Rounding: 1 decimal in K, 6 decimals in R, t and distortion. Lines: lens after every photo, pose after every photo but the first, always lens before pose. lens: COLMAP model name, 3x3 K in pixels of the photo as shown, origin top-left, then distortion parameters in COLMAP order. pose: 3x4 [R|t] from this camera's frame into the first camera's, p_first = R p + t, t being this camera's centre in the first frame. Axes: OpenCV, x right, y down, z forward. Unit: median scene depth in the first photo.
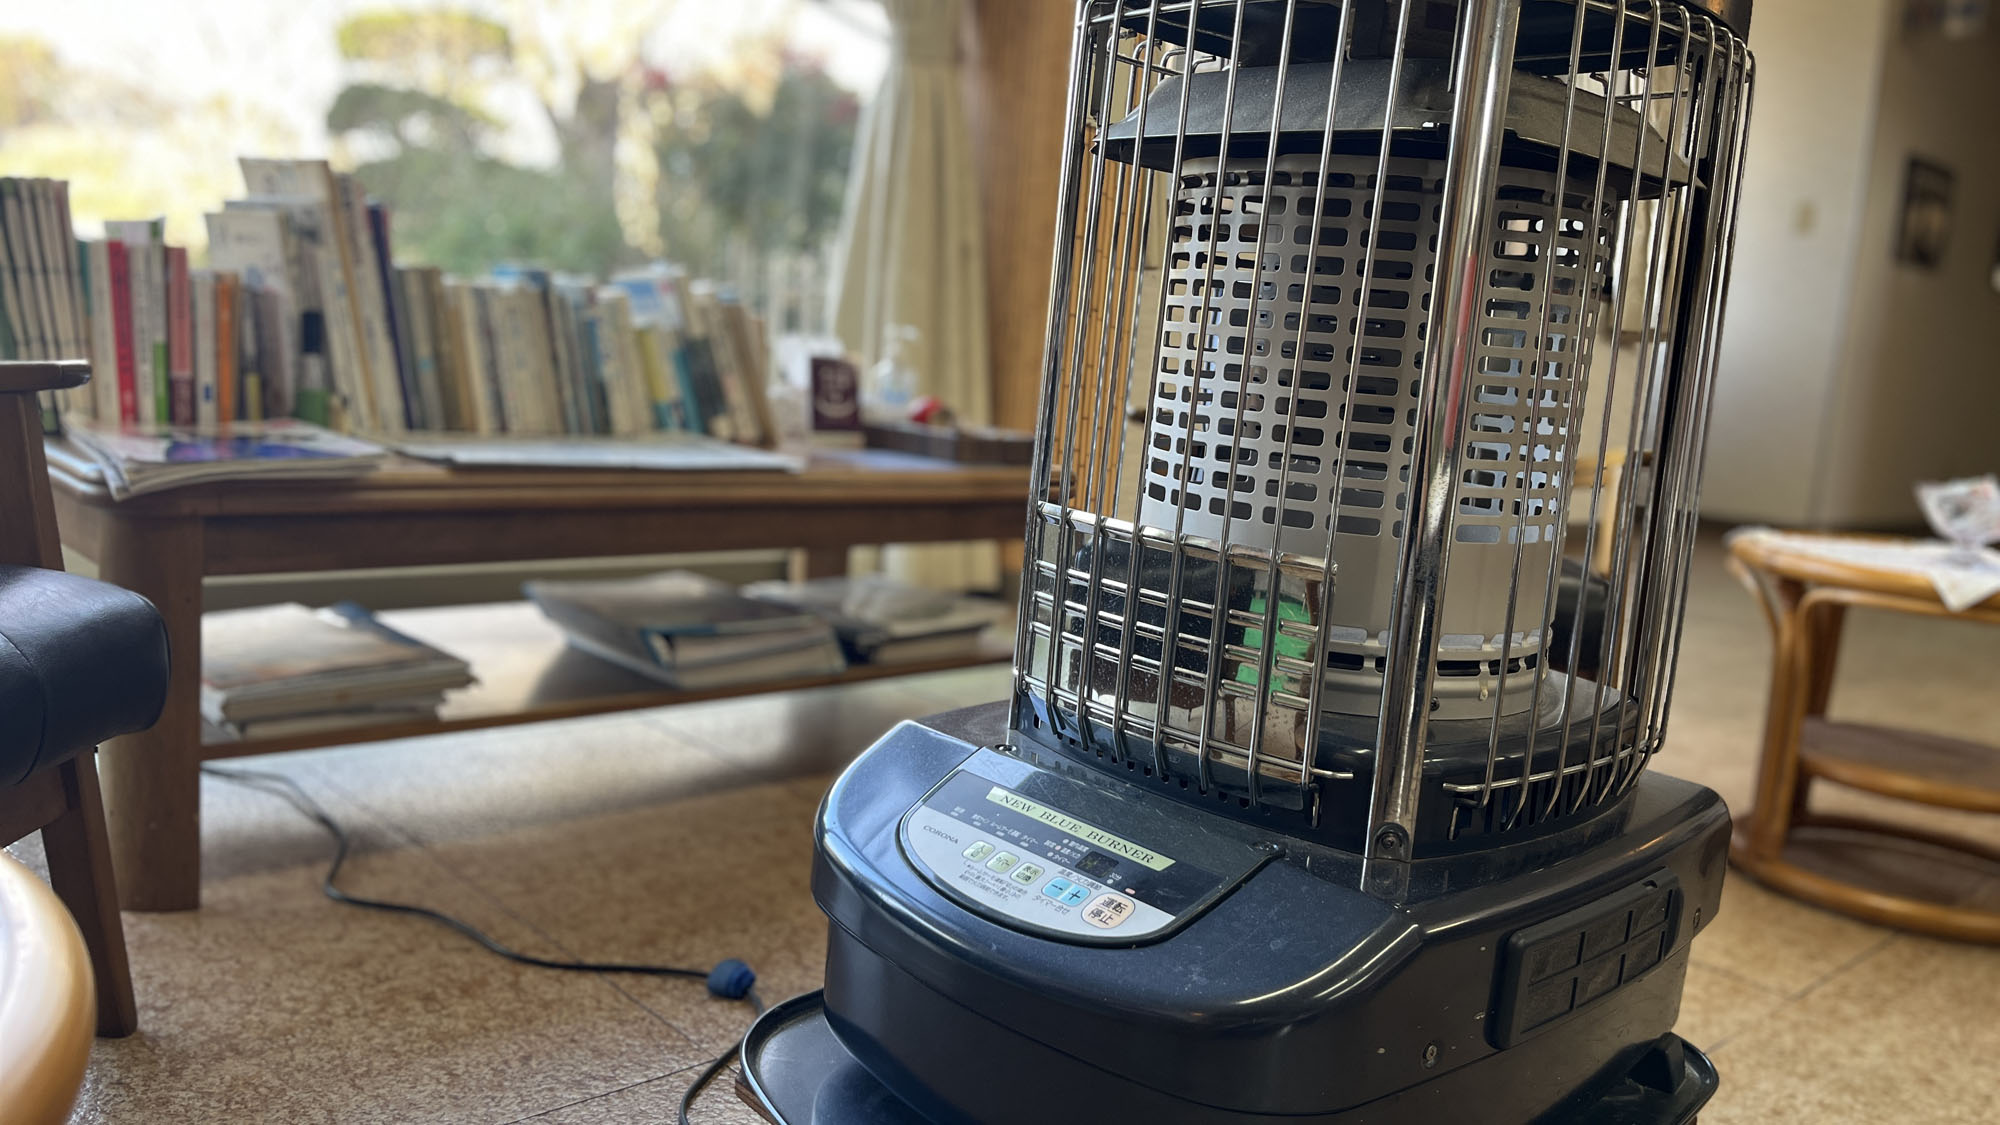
lens RADIAL K [[1513.3, 0, 996.2], [0, 1513.3, 570.2], [0, 0, 1]] dist [0.025406, -0.000646]
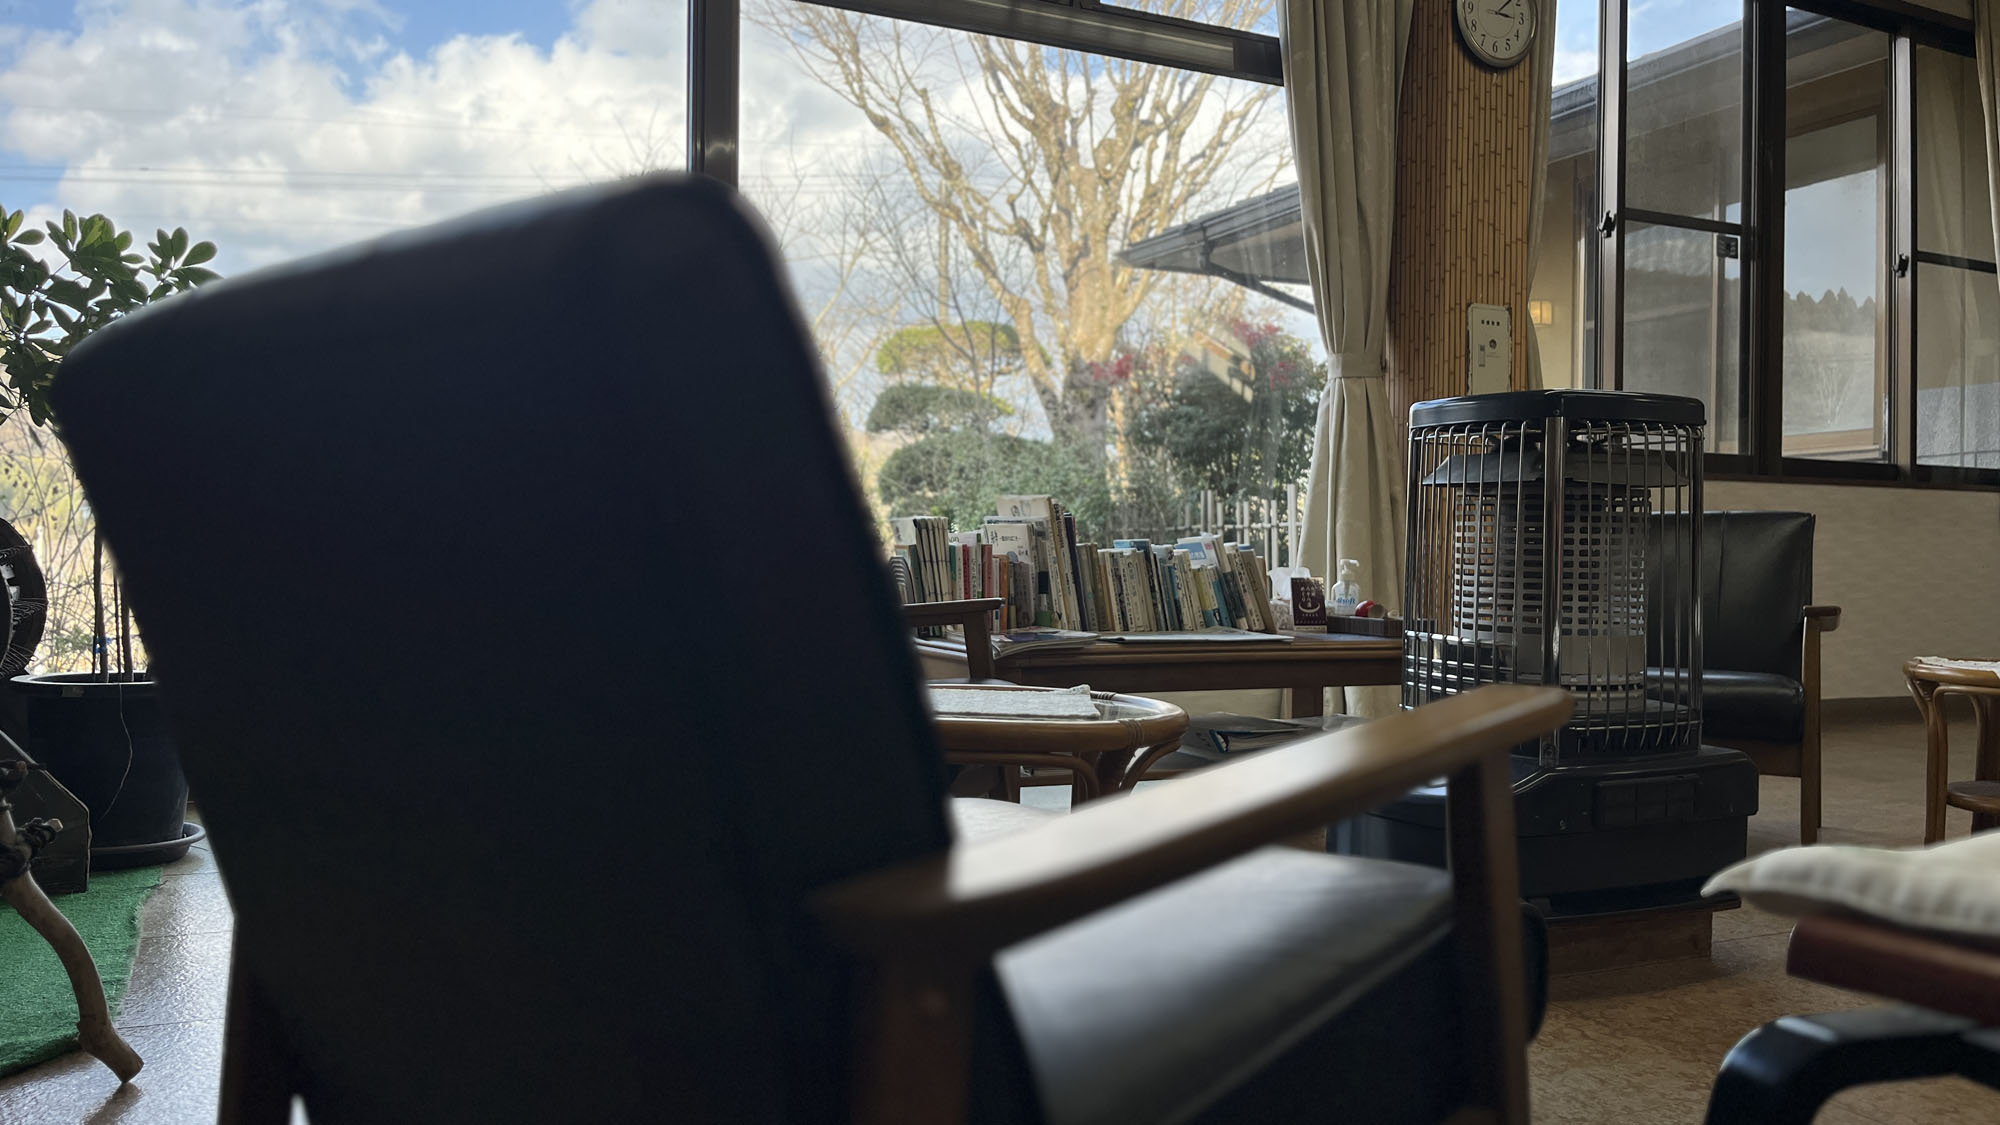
lens RADIAL K [[1513.3, 0, 987.6], [0, 1513.3, 567.9], [0, 0, 1]] dist [0.025406, -0.000646]
pose [[0.952512, -0.062183, -0.298084, 0.060419], [0.015913, 0.987754, -0.155207, 0.108146], [0.304085, 0.143093, 0.941837, -0.732343]]
